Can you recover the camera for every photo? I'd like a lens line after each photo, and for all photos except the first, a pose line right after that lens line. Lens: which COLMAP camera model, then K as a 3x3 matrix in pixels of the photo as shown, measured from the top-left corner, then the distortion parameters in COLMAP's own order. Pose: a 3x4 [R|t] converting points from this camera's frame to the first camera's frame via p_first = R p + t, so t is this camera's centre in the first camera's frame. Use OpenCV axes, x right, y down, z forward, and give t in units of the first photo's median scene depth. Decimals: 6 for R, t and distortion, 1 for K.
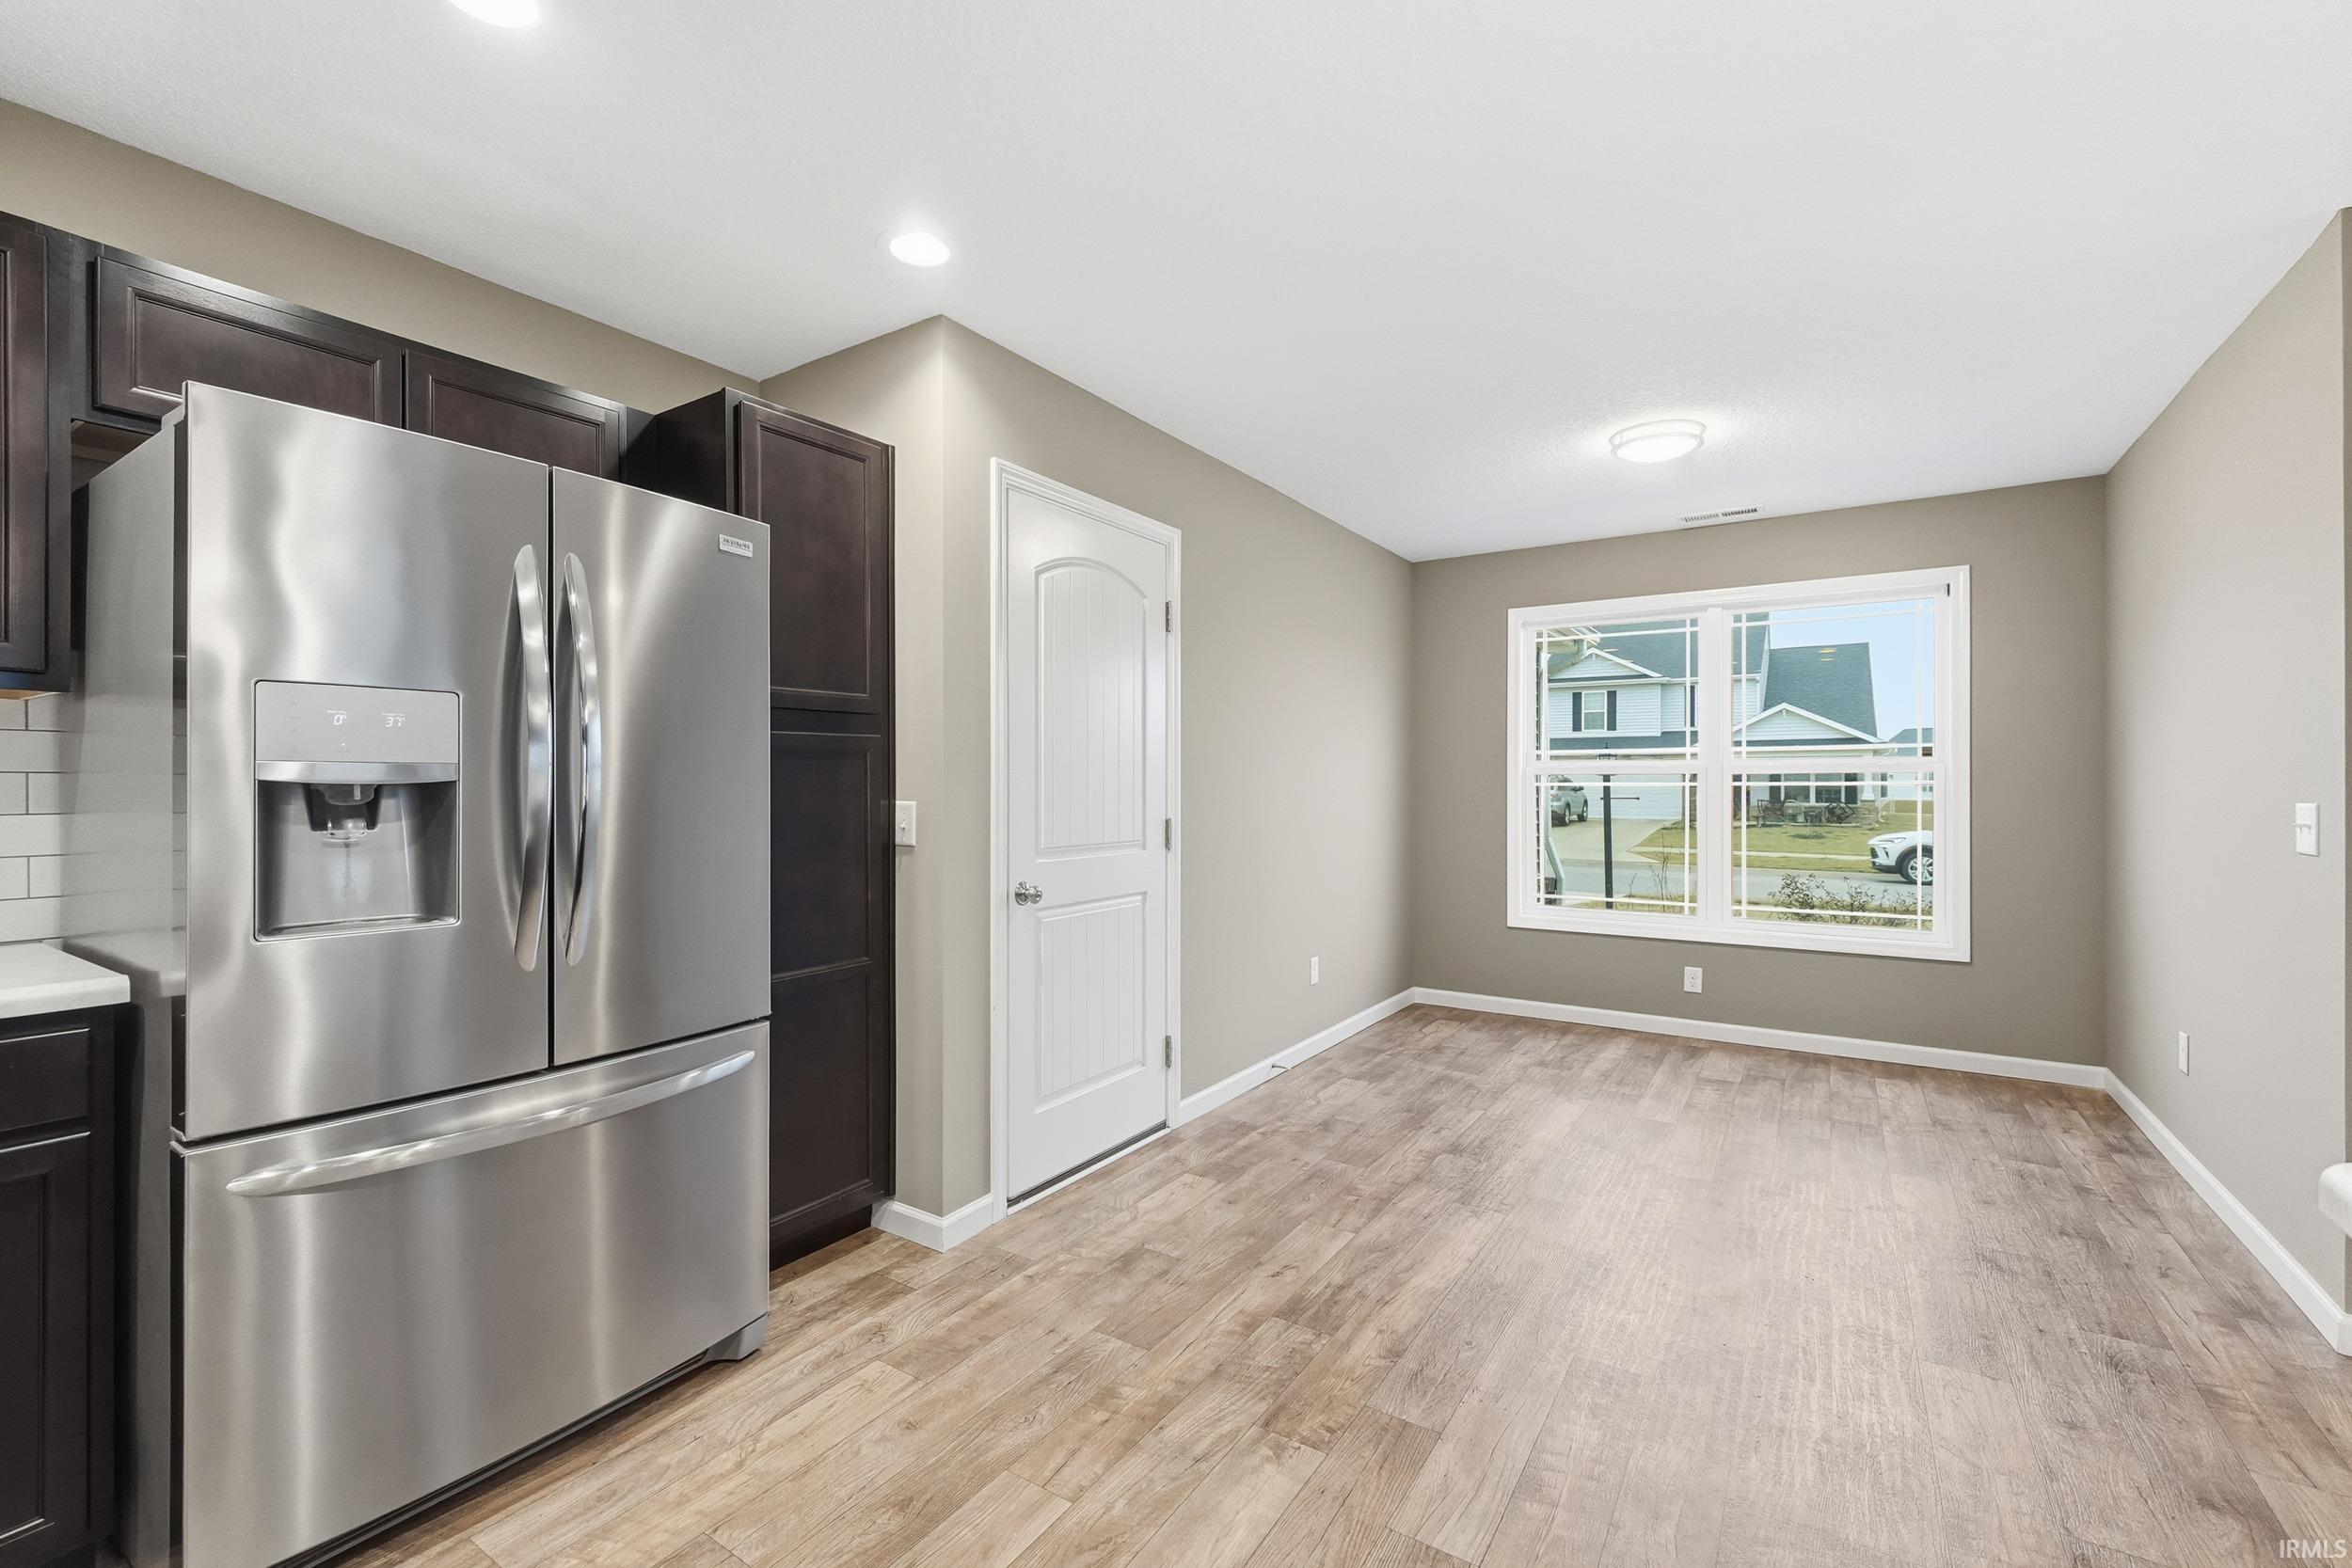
lens RADIAL K [[1000.0, 0, 1168.6], [0, 1000.0, 782.0], [0, 0, 1]] dist [-0.000058, 0.000223]
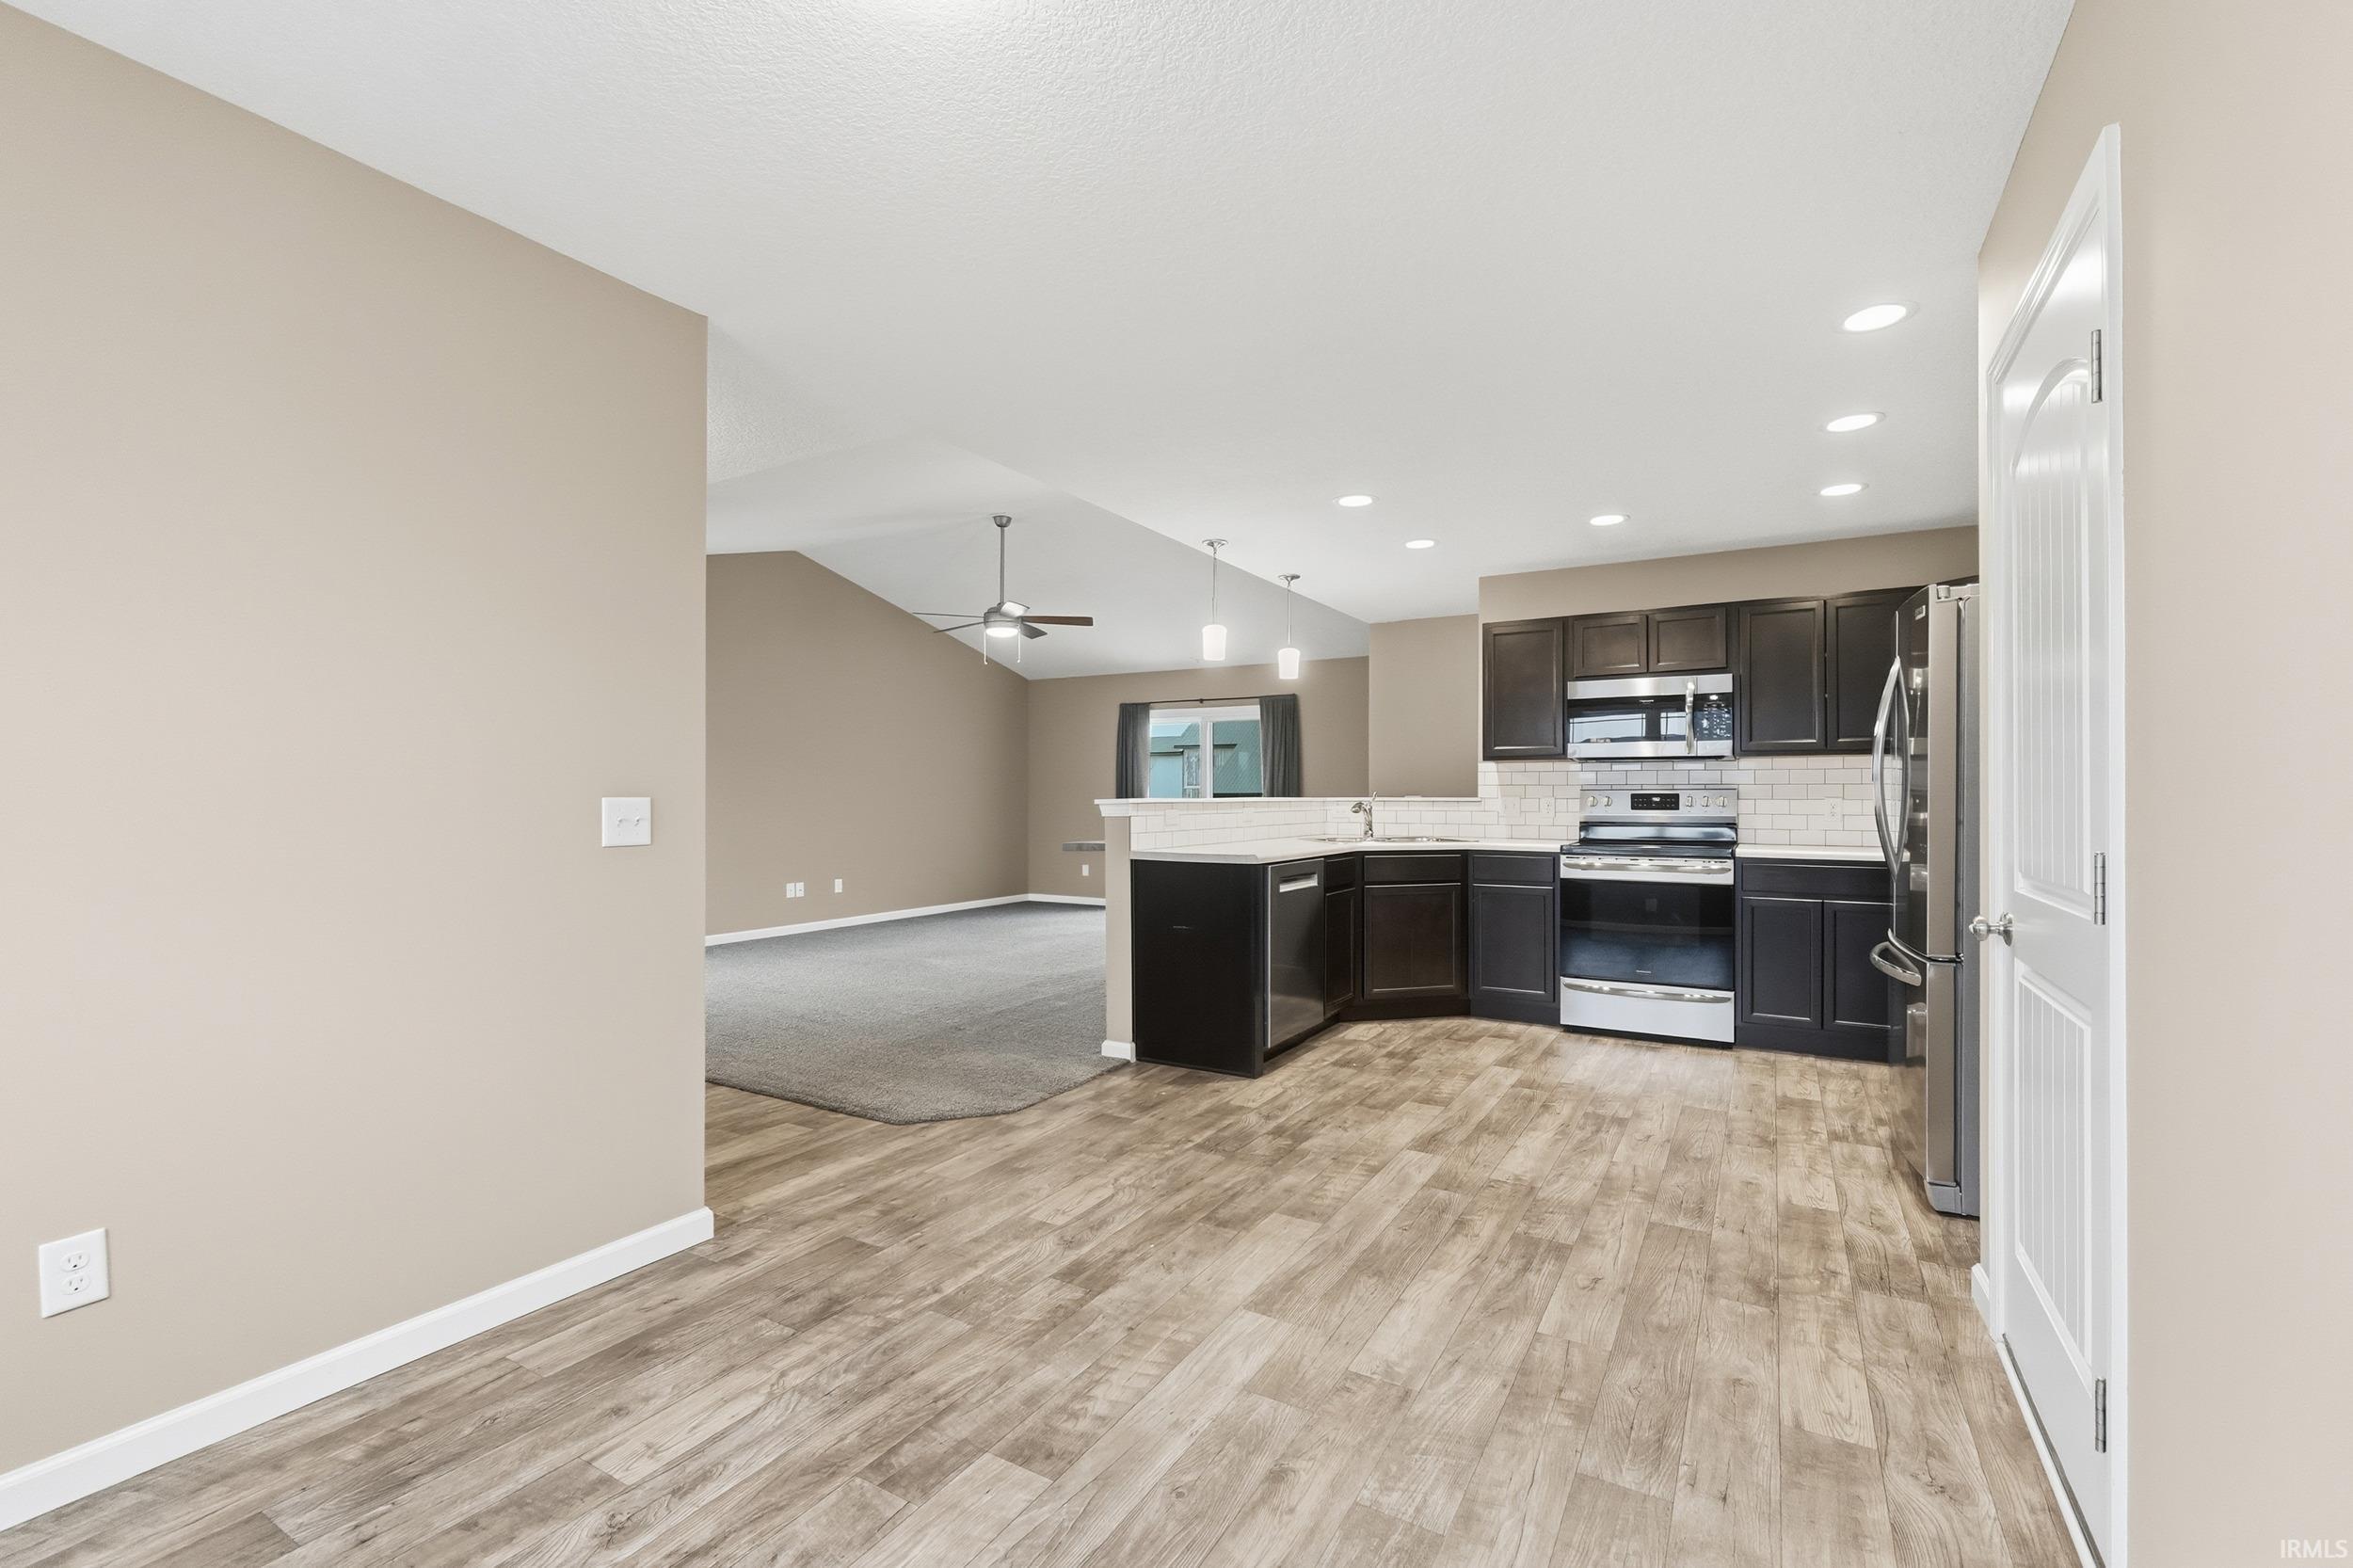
lens RADIAL K [[1018.7, 0, 1168.7], [0, 1018.7, 787.6], [0, 0, 1]] dist [-0.001797, 0.000108]
pose [[-0.998900, -0.002116, -0.046842, 0.440088], [-0.001681, 0.999955, -0.009313, 0.014590], [0.046860, -0.009224, -0.998859, 1.519101]]
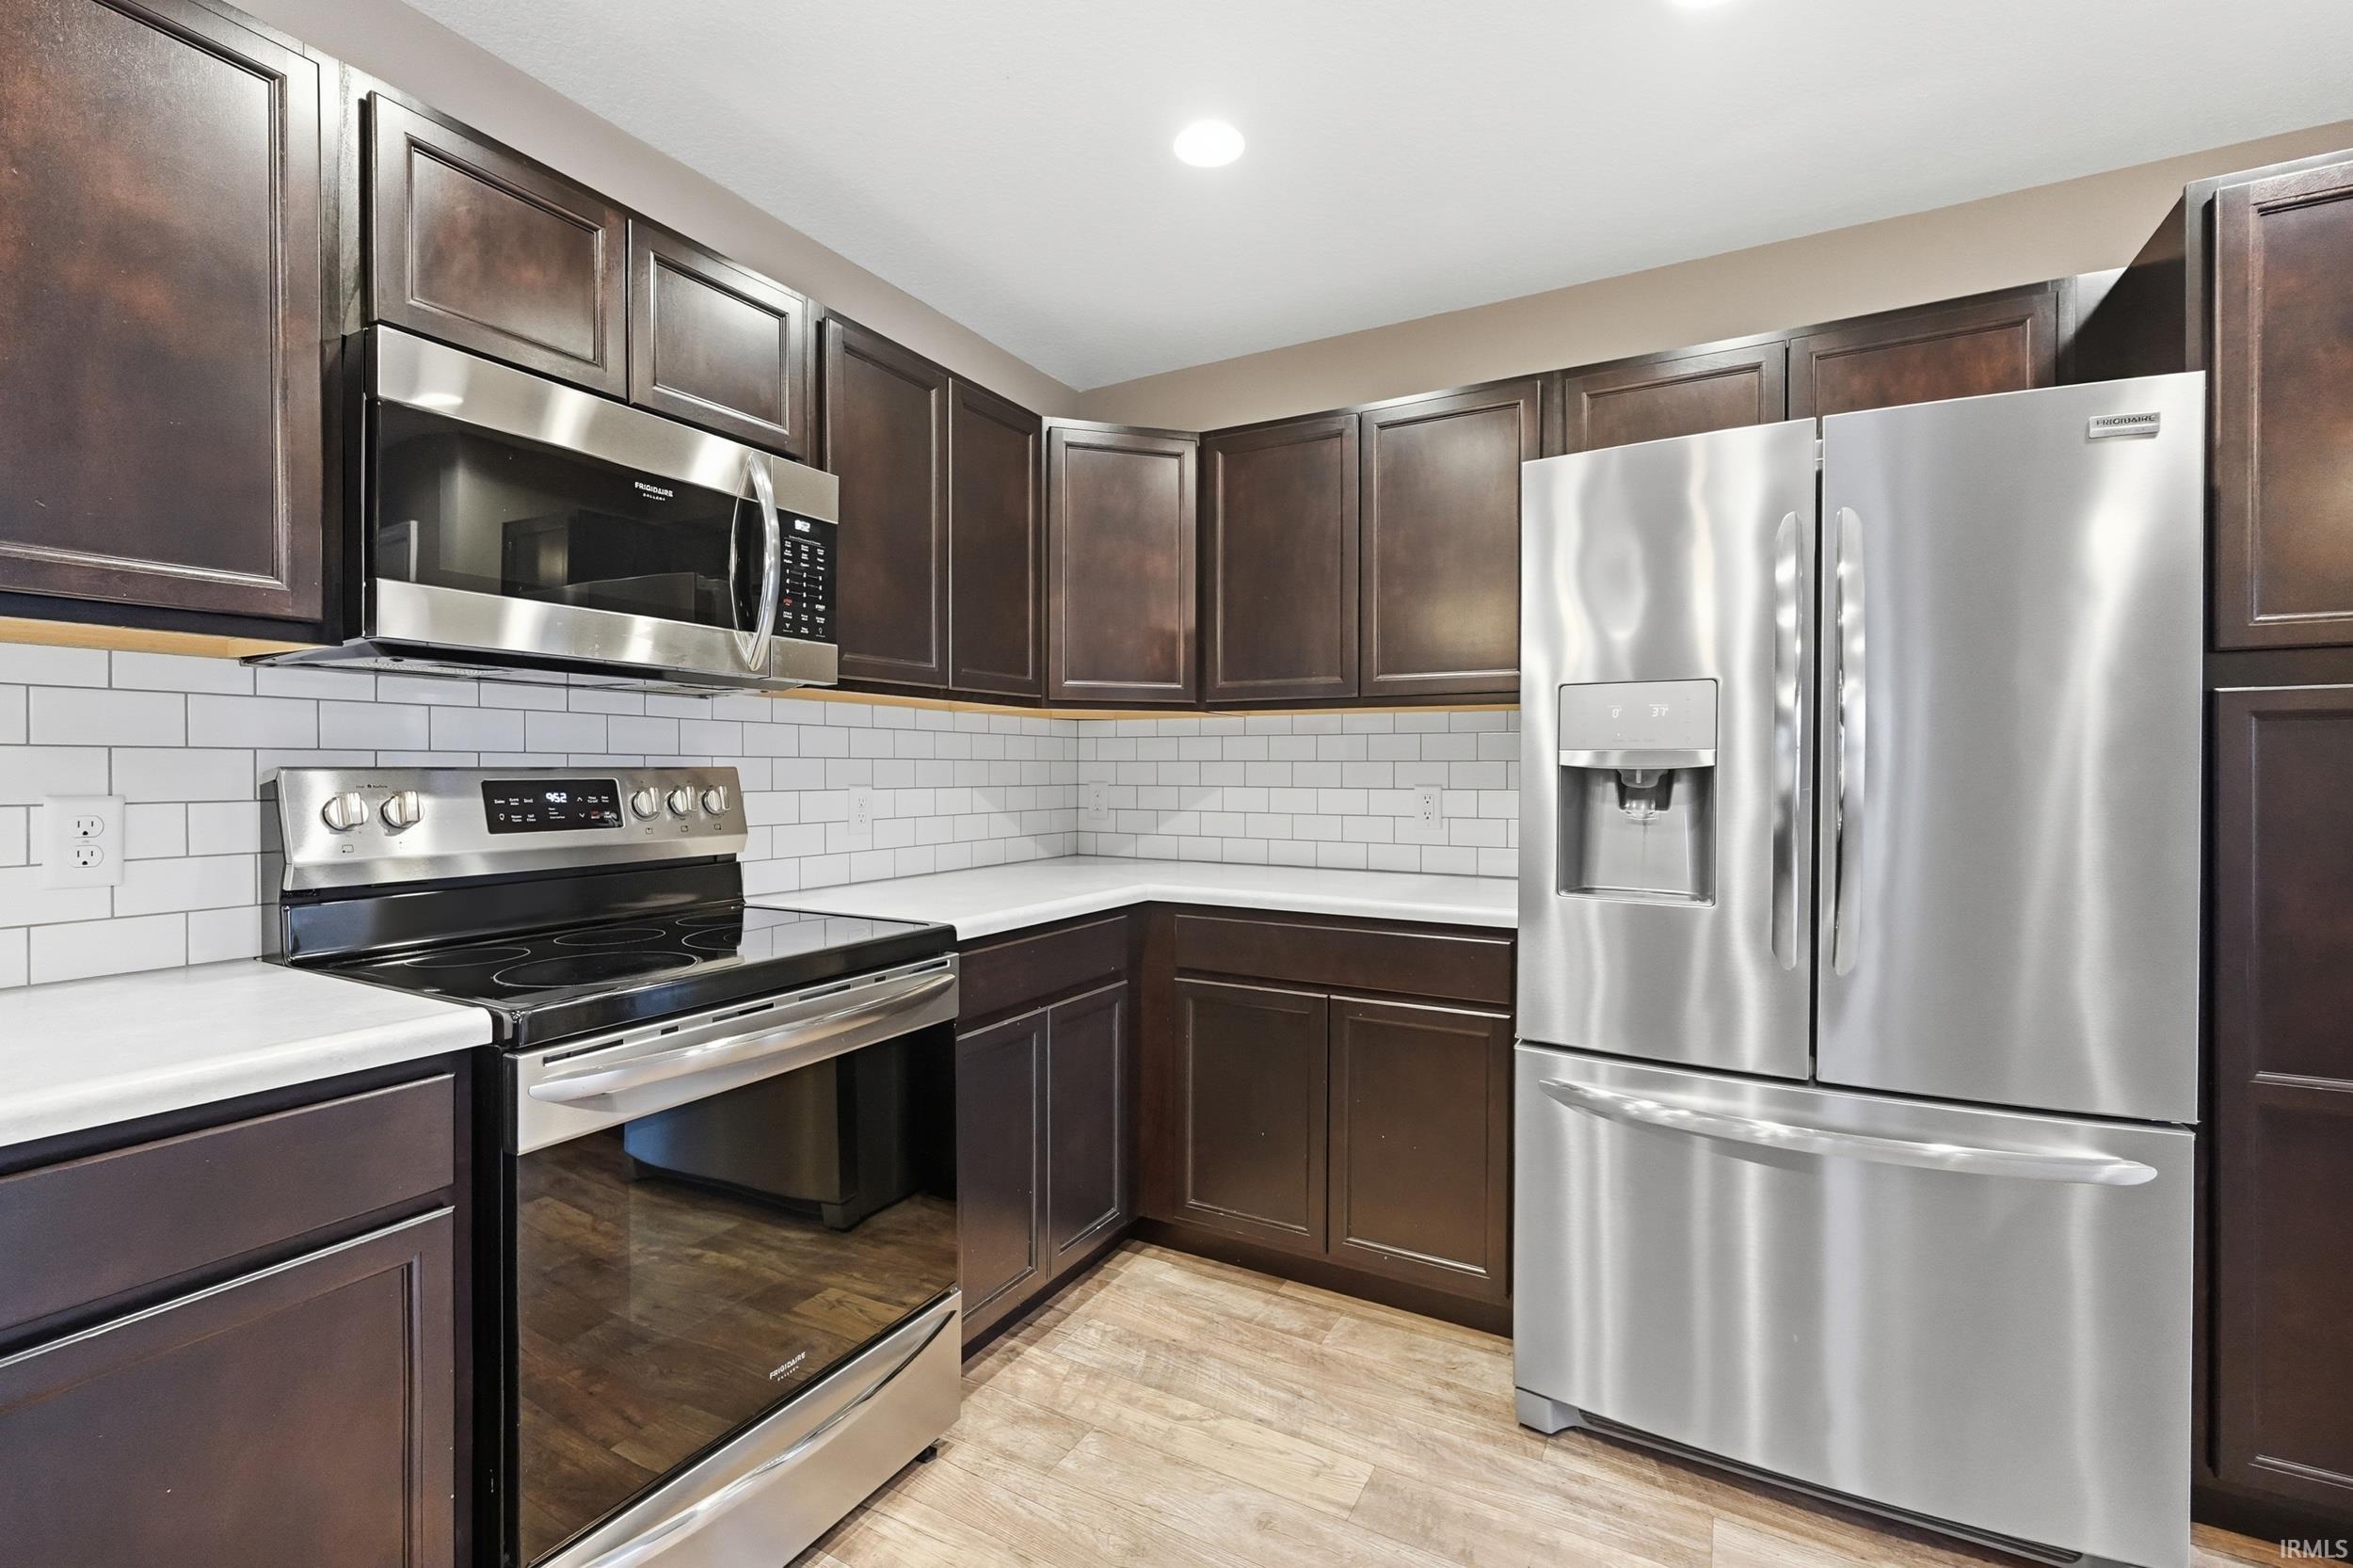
lens RADIAL K [[1018.0, 0, 1167.0], [0, 1018.0, 775.4], [0, 0, 1]] dist [0.001693, 0.000207]
pose [[0.072747, 0.005387, -0.997336, 0.140633], [-0.001041, 0.999985, 0.005325, 0.001695], [0.997350, 0.000651, 0.072752, 0.186372]]
